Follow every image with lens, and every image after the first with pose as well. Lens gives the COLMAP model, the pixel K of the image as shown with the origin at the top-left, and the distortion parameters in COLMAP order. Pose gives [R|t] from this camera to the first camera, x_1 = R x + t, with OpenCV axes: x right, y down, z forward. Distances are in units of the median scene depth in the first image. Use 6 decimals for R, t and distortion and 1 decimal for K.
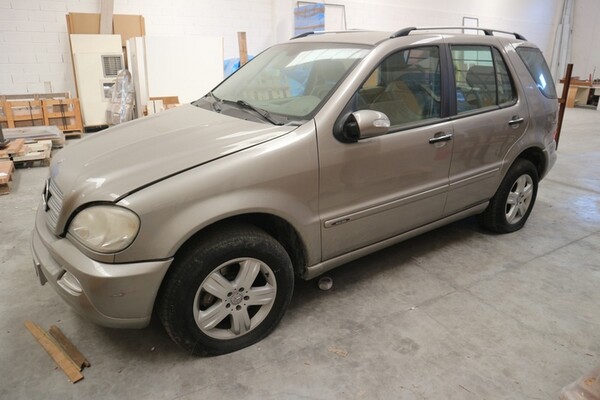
lens RADIAL K [[403.2, 0, 300.0], [0, 403.2, 200.0], [0, 0, 1]] dist [-0.044790, 0.006738]
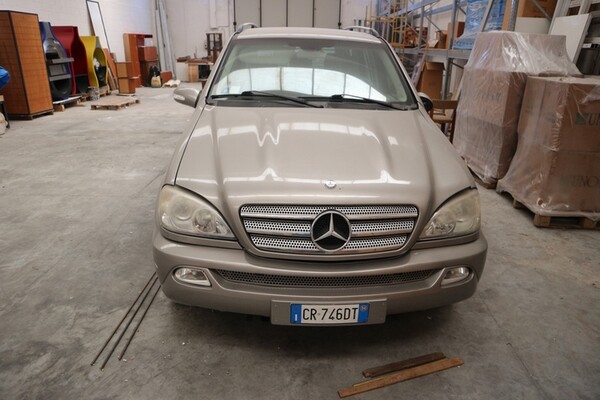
lens RADIAL K [[403.2, 0, 300.0], [0, 403.2, 200.0], [0, 0, 1]] dist [-0.044790, 0.006738]
pose [[0.528608, -0.300327, 0.793963, -1.070889], [0.264747, 0.946997, 0.181950, -0.194109], [-0.806525, 0.114020, 0.580101, 0.470151]]
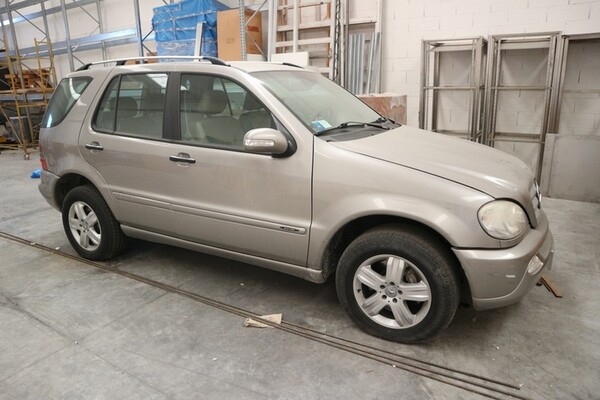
lens RADIAL K [[403.2, 0, 300.0], [0, 403.2, 200.0], [0, 0, 1]] dist [-0.044790, 0.006738]
pose [[-0.470158, -0.245454, 0.847764, -1.088132], [0.304968, 0.856202, 0.417028, -0.591790], [-0.828219, 0.454610, -0.327694, 1.638734]]
